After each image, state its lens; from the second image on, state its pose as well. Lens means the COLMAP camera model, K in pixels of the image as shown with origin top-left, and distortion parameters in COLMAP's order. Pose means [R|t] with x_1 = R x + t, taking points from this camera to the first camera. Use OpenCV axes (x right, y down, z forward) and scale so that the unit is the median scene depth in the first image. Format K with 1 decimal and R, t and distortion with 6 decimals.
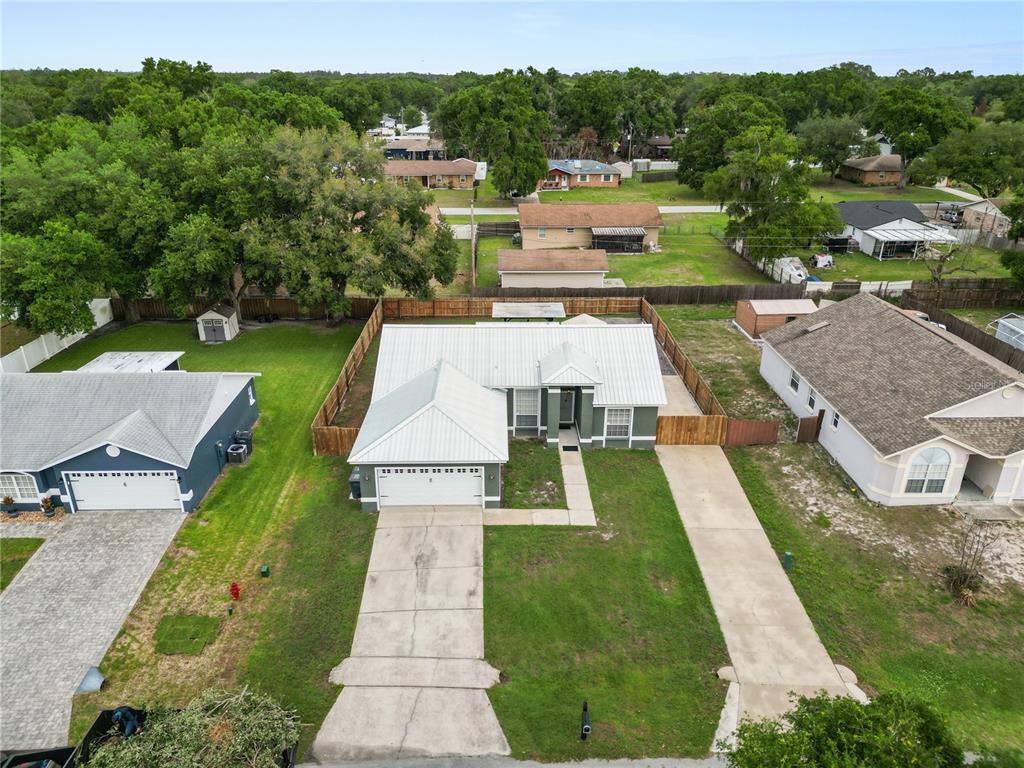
lens RADIAL K [[722.2, 0, 516.1], [0, 722.2, 380.3], [0, 0, 1]] dist [0.048064, -0.035183]
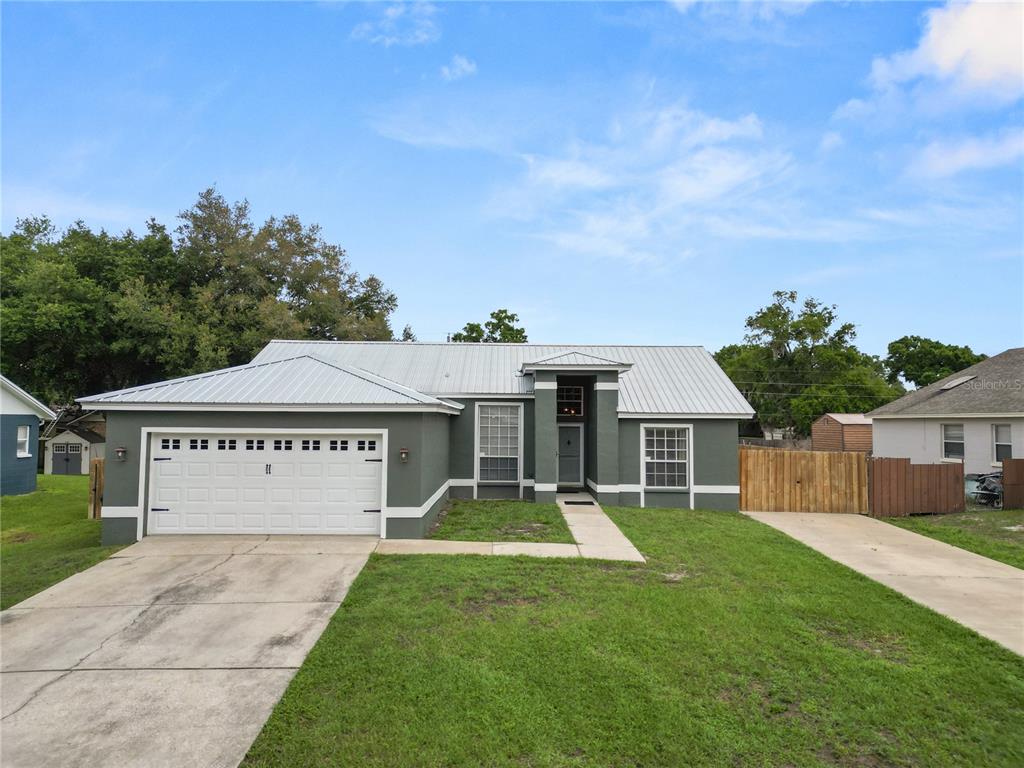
lens RADIAL K [[722.2, 0, 516.1], [0, 722.2, 380.3], [0, 0, 1]] dist [0.048064, -0.035183]
pose [[0.999968, 0.000755, -0.007957, 0.039750], [-0.004149, 0.899945, -0.435983, 0.290879], [0.006831, 0.436002, 0.899920, 0.581754]]
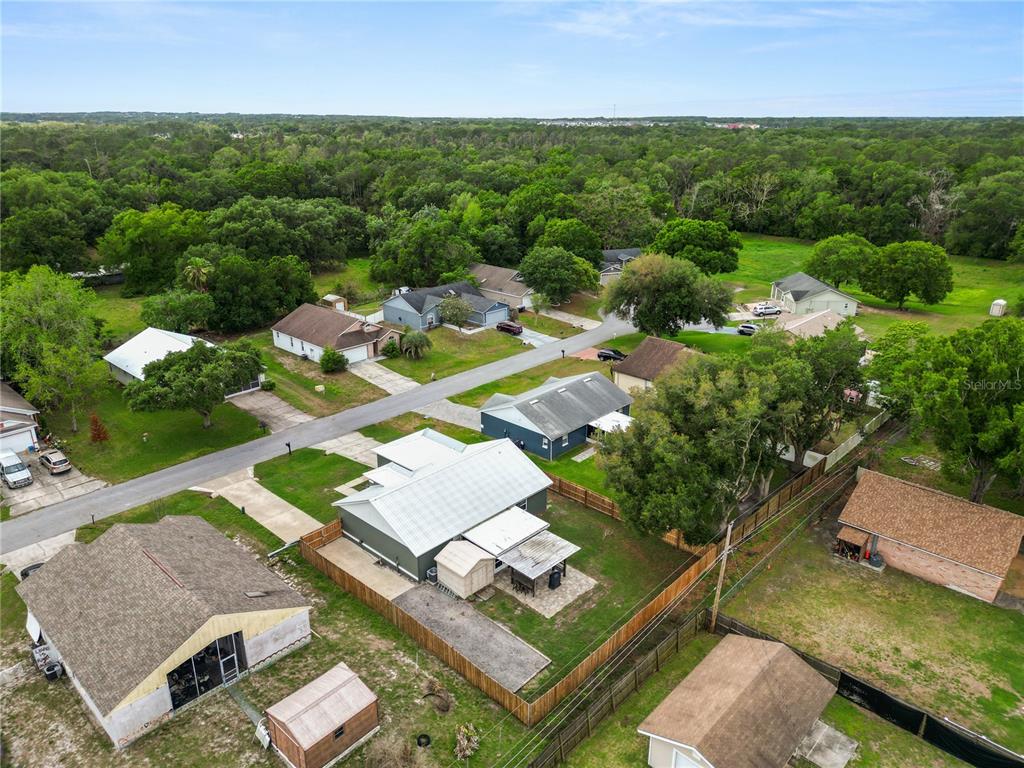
lens RADIAL K [[722.2, 0, 516.1], [0, 722.2, 380.3], [0, 0, 1]] dist [0.048064, -0.035183]
pose [[-0.700754, 0.241389, -0.671324, 1.079782], [-0.274788, 0.777080, 0.566250, -1.383258], [0.658358, 0.581273, -0.478211, 2.178201]]
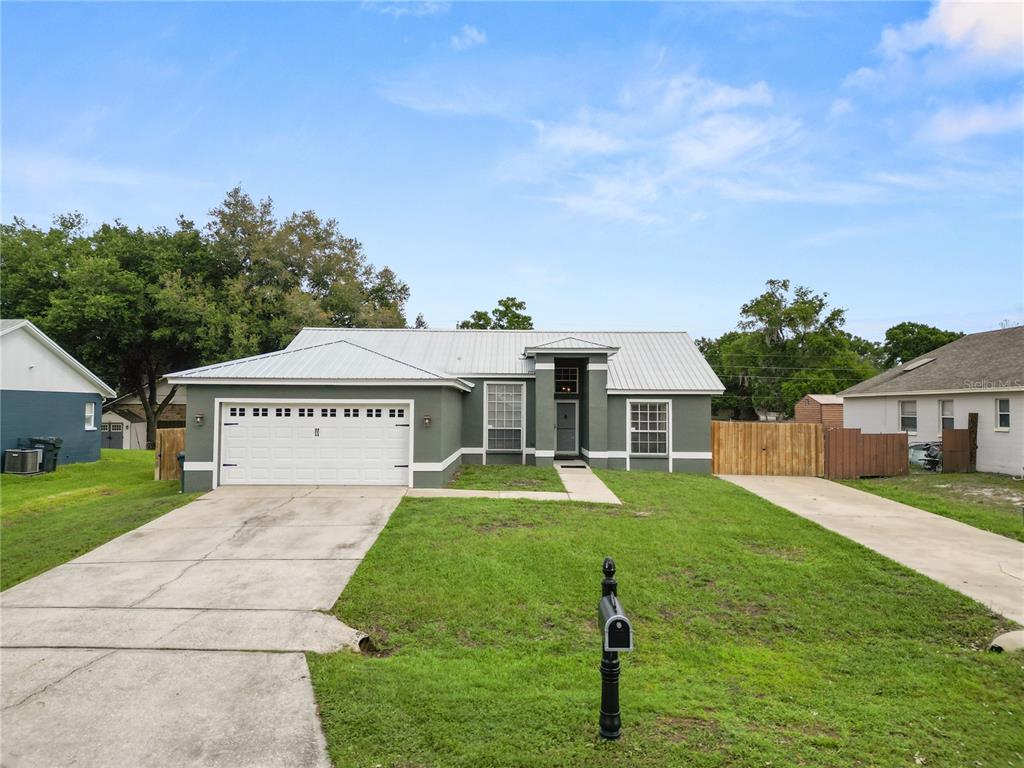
lens RADIAL K [[722.2, 0, 516.1], [0, 722.2, 380.3], [0, 0, 1]] dist [0.048064, -0.035183]
pose [[0.999858, -0.001201, -0.016836, 0.043983], [-0.005992, 0.907254, -0.420540, 0.341316], [0.015780, 0.420581, 0.907118, 0.492396]]
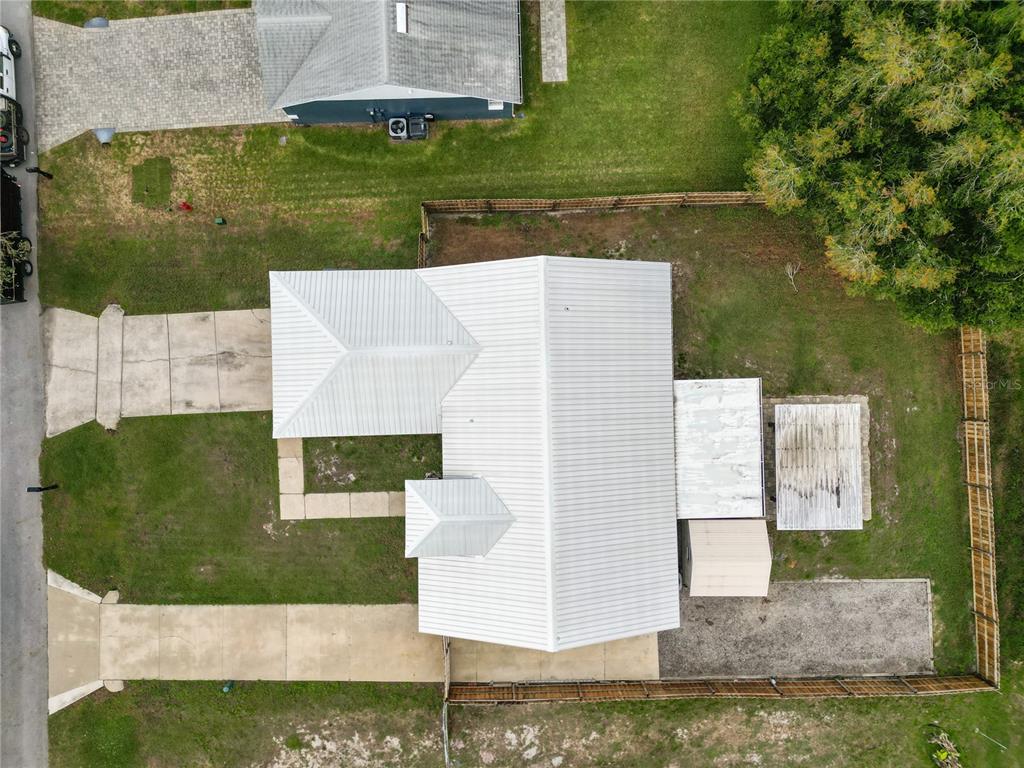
lens RADIAL K [[722.2, 0, 516.1], [0, 722.2, 380.3], [0, 0, 1]] dist [0.048064, -0.035183]
pose [[0.001006, 0.999966, -0.008135, -0.079588], [-0.384181, 0.007898, 0.923224, -0.893719], [0.923257, 0.002196, 0.384176, 0.914067]]
